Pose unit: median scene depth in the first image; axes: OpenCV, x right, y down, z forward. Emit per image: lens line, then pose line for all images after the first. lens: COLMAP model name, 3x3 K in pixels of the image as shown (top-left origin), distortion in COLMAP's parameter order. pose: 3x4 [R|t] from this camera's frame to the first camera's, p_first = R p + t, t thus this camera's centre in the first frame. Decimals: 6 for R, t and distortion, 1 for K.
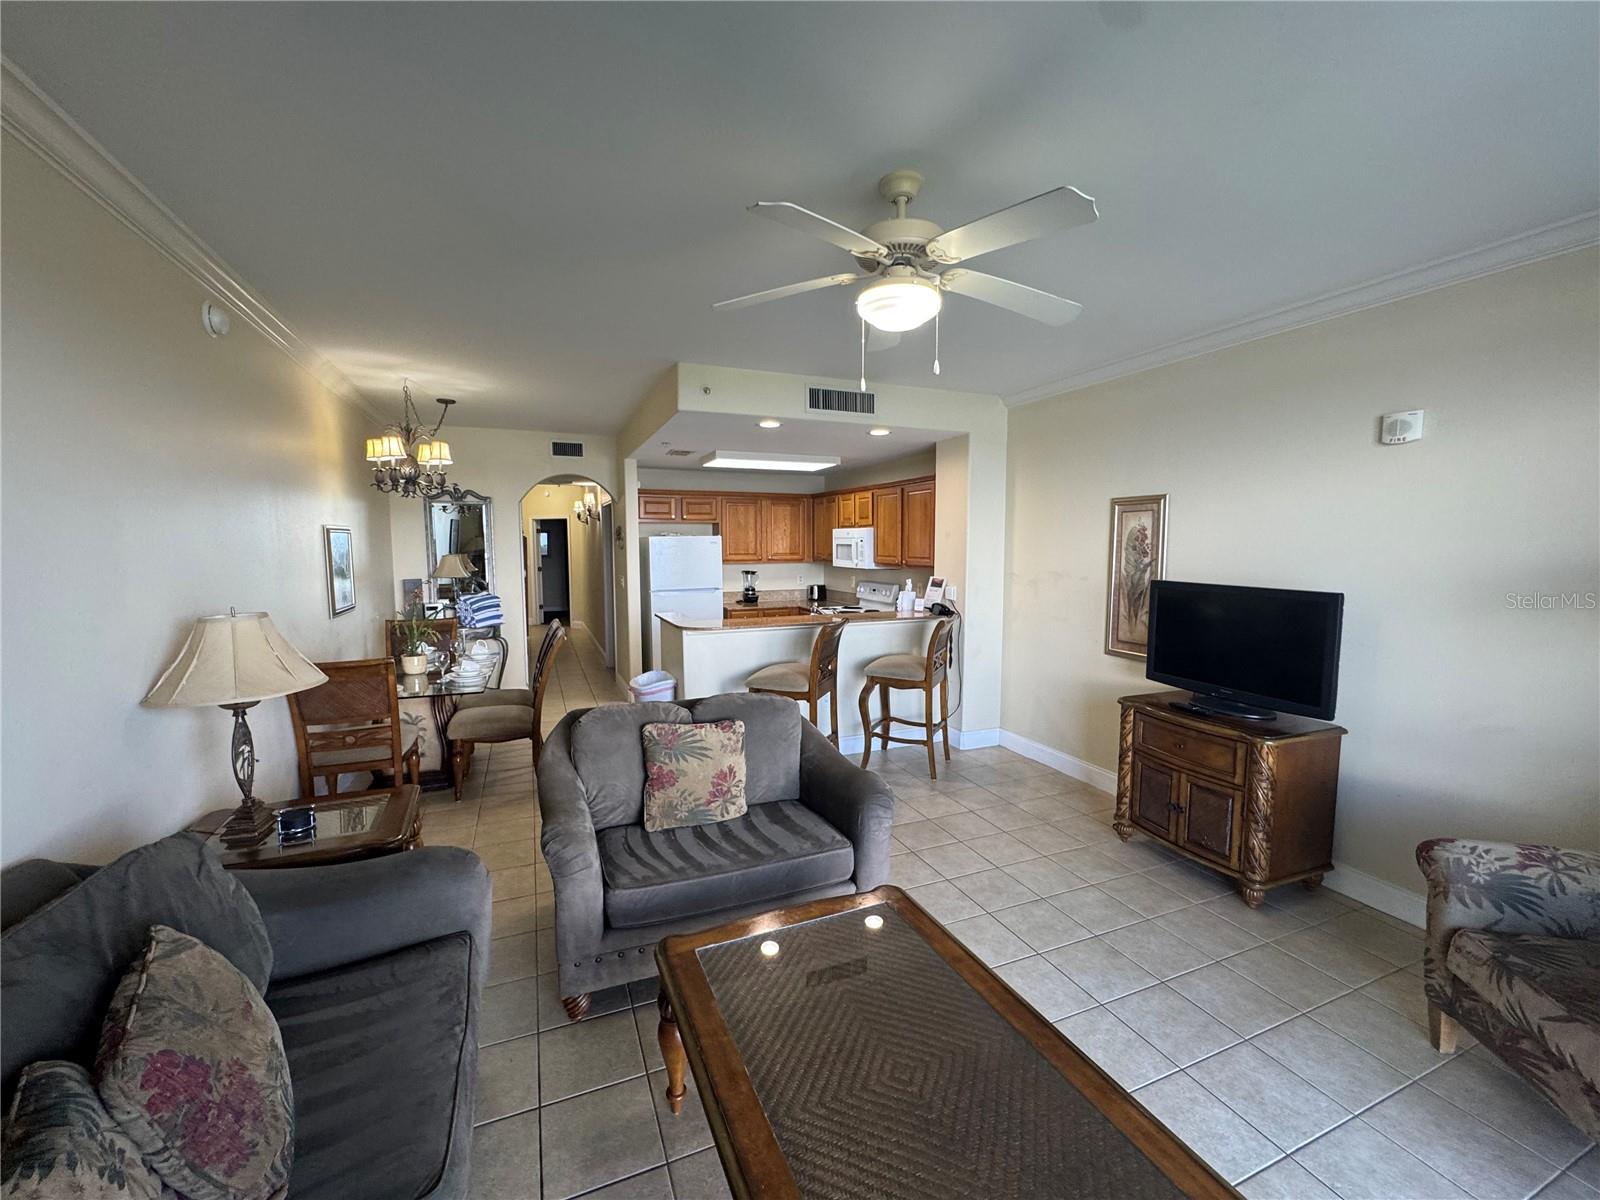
lens RADIAL K [[644.0, 0, 800.5], [0, 644.0, 600.5], [0, 0, 1]] dist [-0.002939, -0.000191]
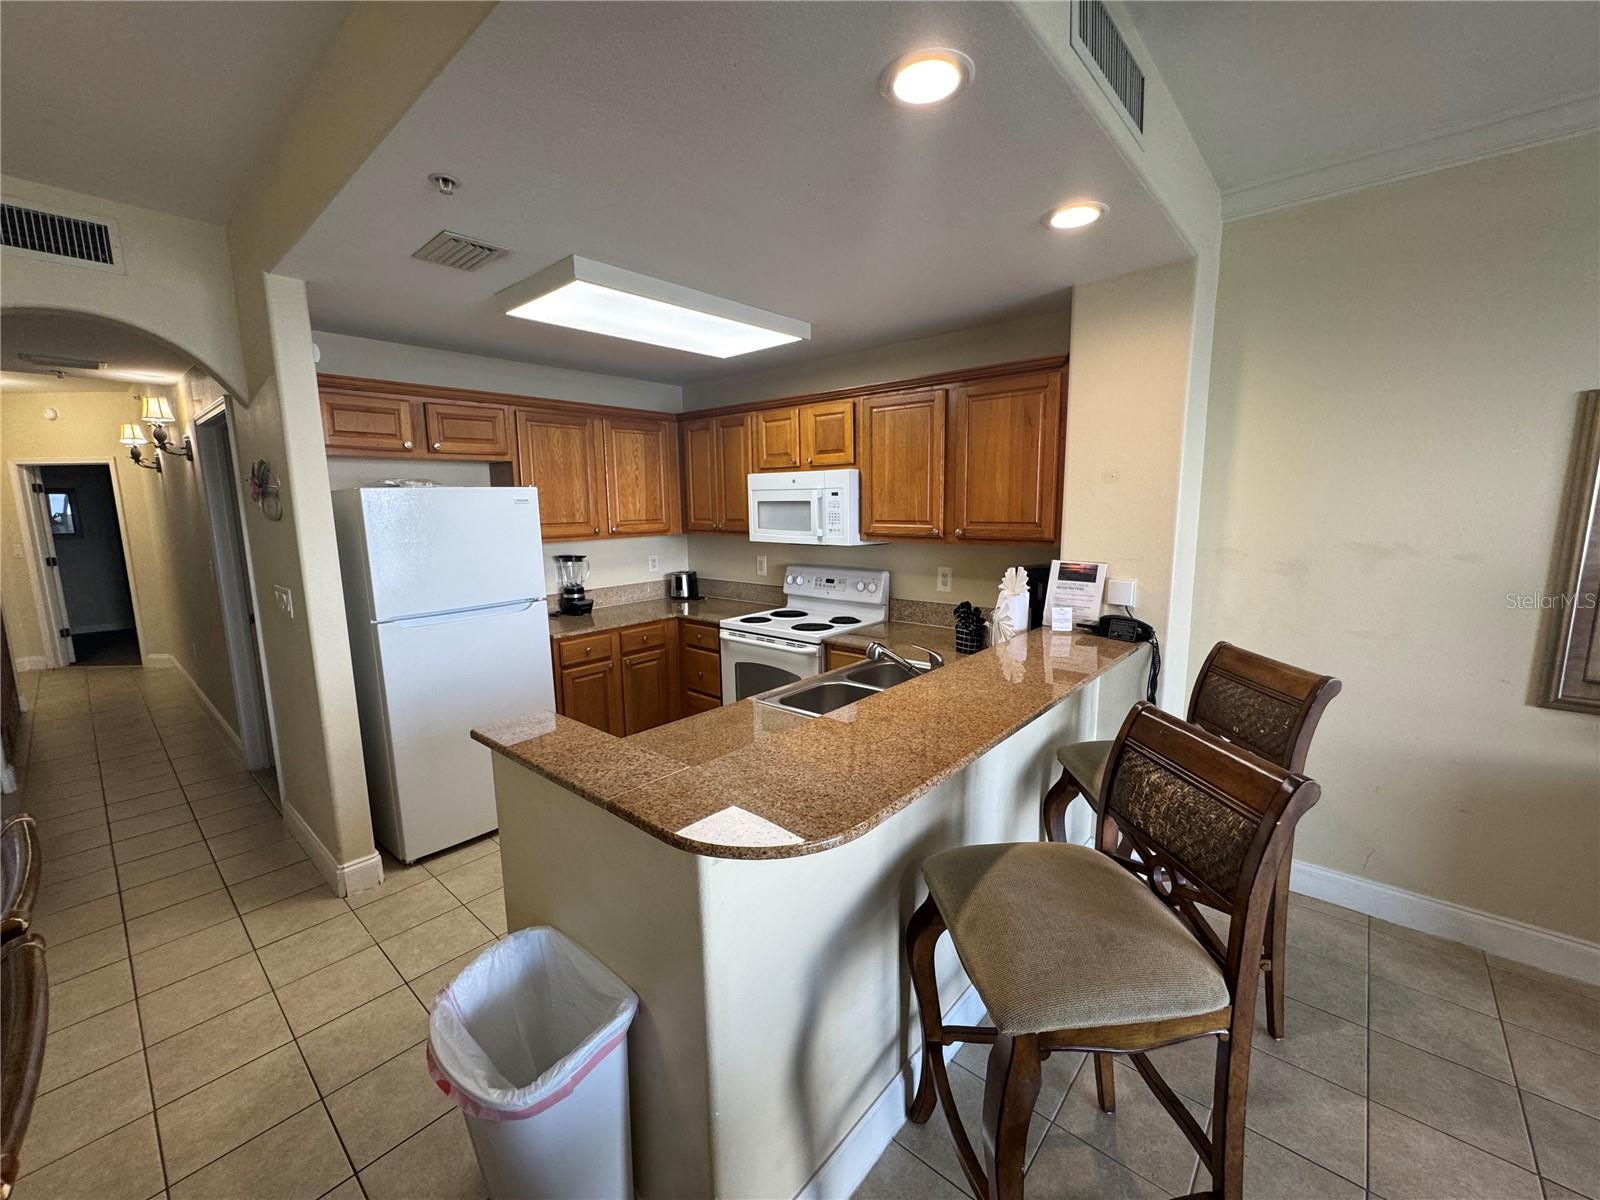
lens RADIAL K [[644.0, 0, 796.1], [0, 644.0, 598.4], [0, 0, 1]] dist [-0.002939, -0.000191]
pose [[0.899669, -0.078045, 0.429541, -0.157864], [0.053346, 0.996171, 0.069266, -0.041009], [-0.433302, -0.039402, 0.900387, 0.484679]]
